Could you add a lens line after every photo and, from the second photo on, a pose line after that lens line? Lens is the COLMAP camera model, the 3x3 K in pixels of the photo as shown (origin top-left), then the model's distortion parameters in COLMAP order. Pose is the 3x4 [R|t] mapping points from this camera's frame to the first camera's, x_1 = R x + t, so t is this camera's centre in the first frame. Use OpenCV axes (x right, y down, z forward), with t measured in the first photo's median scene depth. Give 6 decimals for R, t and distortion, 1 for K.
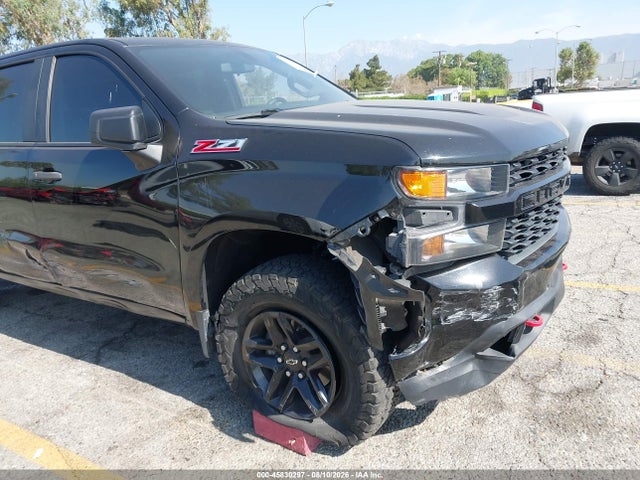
lens RADIAL K [[521.8, 0, 316.4], [0, 521.8, 241.9], [0, 0, 1]] dist [0.005963, -0.005970]
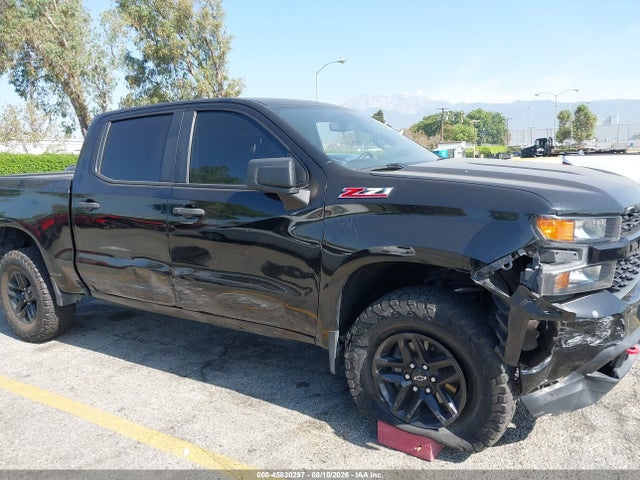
lens RADIAL K [[522.7, 0, 310.4], [0, 522.7, 238.0], [0, 0, 1]] dist [0.004436, 0.003977]
pose [[0.999203, 0.039817, -0.002871, -0.278039], [-0.039909, 0.994533, -0.096499, 0.039220], [-0.000987, 0.096536, 0.995329, -0.176916]]
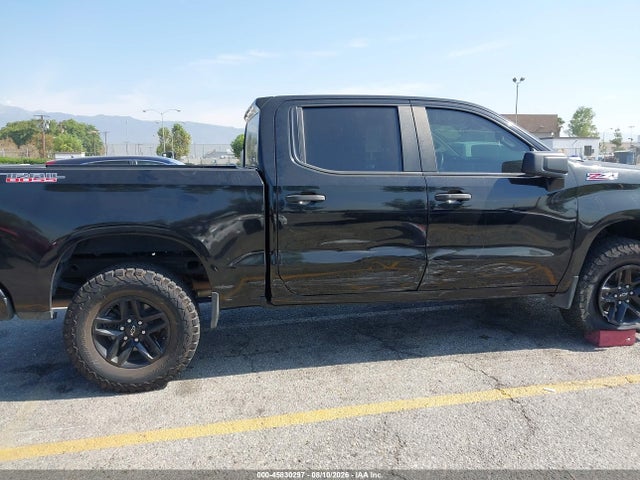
lens RADIAL K [[521.8, 0, 316.4], [0, 521.8, 241.9], [0, 0, 1]] dist [0.005963, -0.005970]
pose [[0.708889, -0.039067, 0.704237, -1.931314], [0.131744, 0.988227, -0.077793, 0.045302], [-0.692907, 0.147926, 0.705690, 0.397469]]
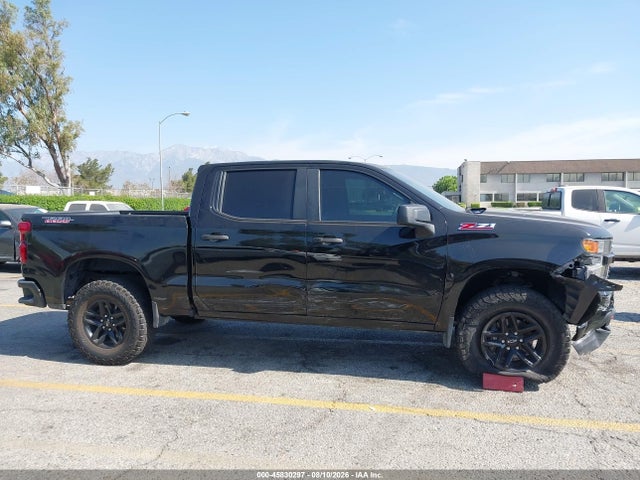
lens RADIAL K [[521.8, 0, 316.4], [0, 521.8, 241.9], [0, 0, 1]] dist [0.005963, -0.005970]
pose [[0.933921, 0.044376, 0.354713, -1.286724], [0.024698, 0.981884, -0.187864, 0.200139], [-0.356624, 0.184211, 0.915907, -0.498524]]
